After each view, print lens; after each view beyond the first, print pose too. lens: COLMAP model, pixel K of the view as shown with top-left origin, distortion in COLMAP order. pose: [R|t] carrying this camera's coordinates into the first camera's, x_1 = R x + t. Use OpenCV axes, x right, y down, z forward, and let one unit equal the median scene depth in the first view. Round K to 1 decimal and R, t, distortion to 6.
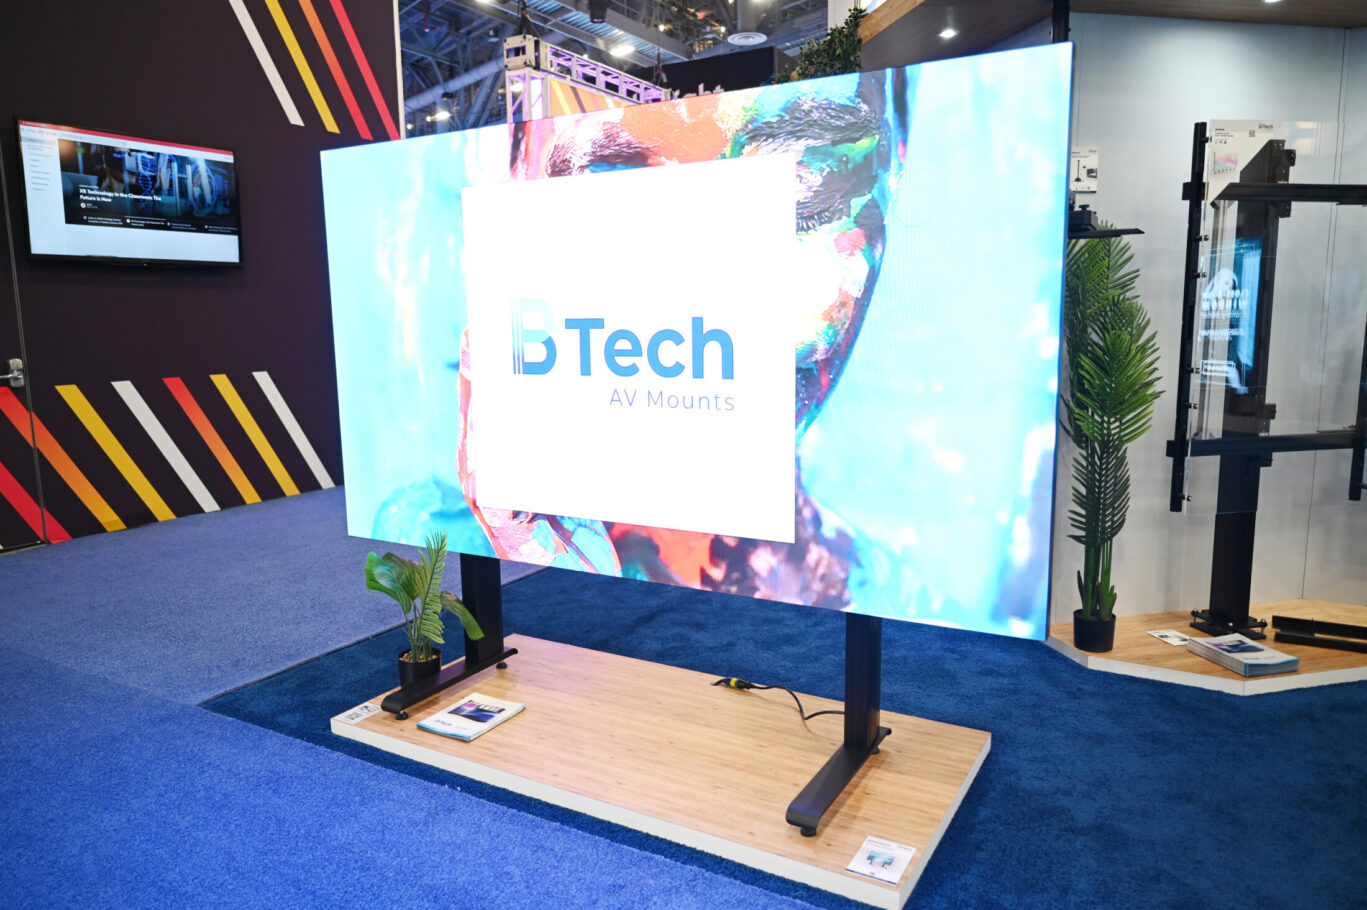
lens RADIAL K [[942.1, 0, 681.3], [0, 942.1, 456.3], [0, 0, 1]] dist [-0.000614, 0.000159]
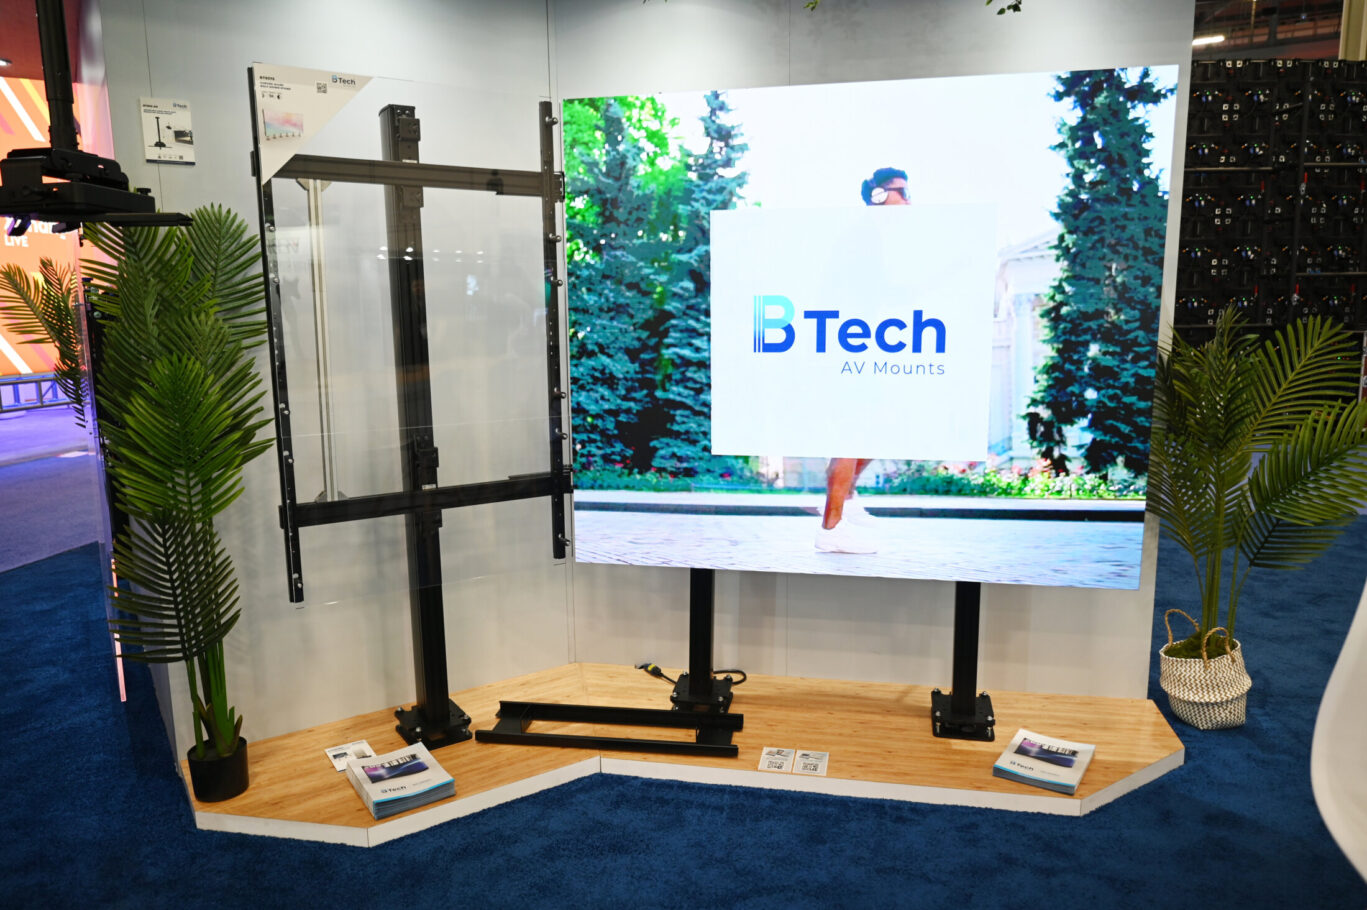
lens RADIAL K [[942.1, 0, 680.0], [0, 942.1, 458.3], [0, 0, 1]] dist [-0.000614, 0.000159]
pose [[0.934442, -0.053364, 0.352094, 0.546897], [0.051448, 0.998566, 0.014804, -0.048401], [-0.352379, 0.004281, 0.935848, 0.201817]]
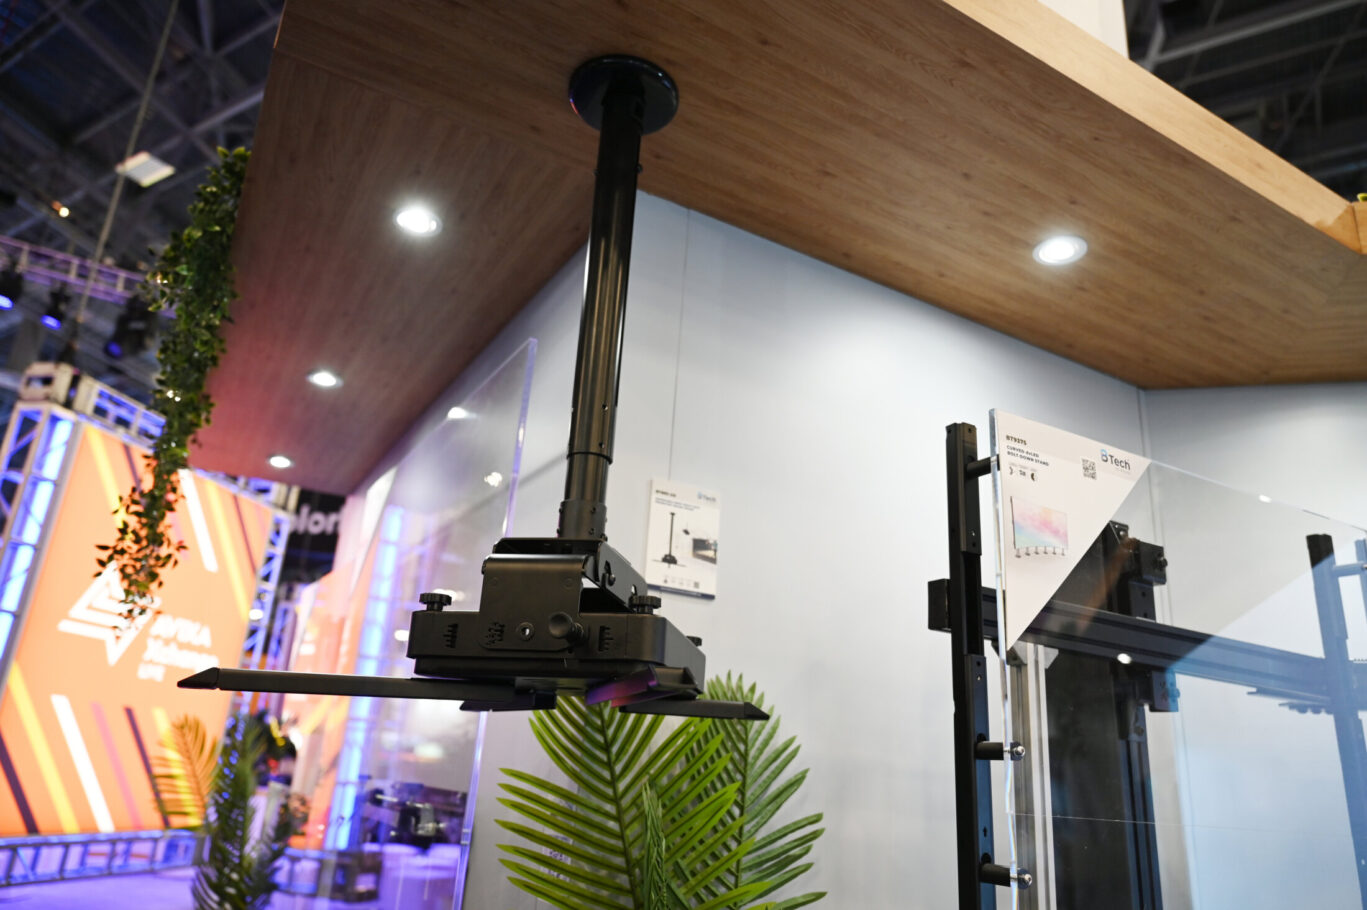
lens RADIAL K [[942.1, 0, 678.9], [0, 942.1, 457.4], [0, 0, 1]] dist [-0.000614, 0.000159]
pose [[0.951122, 0.171134, 0.257059, 0.331041], [-0.036200, 0.888454, -0.457536, -0.160073], [-0.306685, 0.425867, 0.851223, 0.677592]]
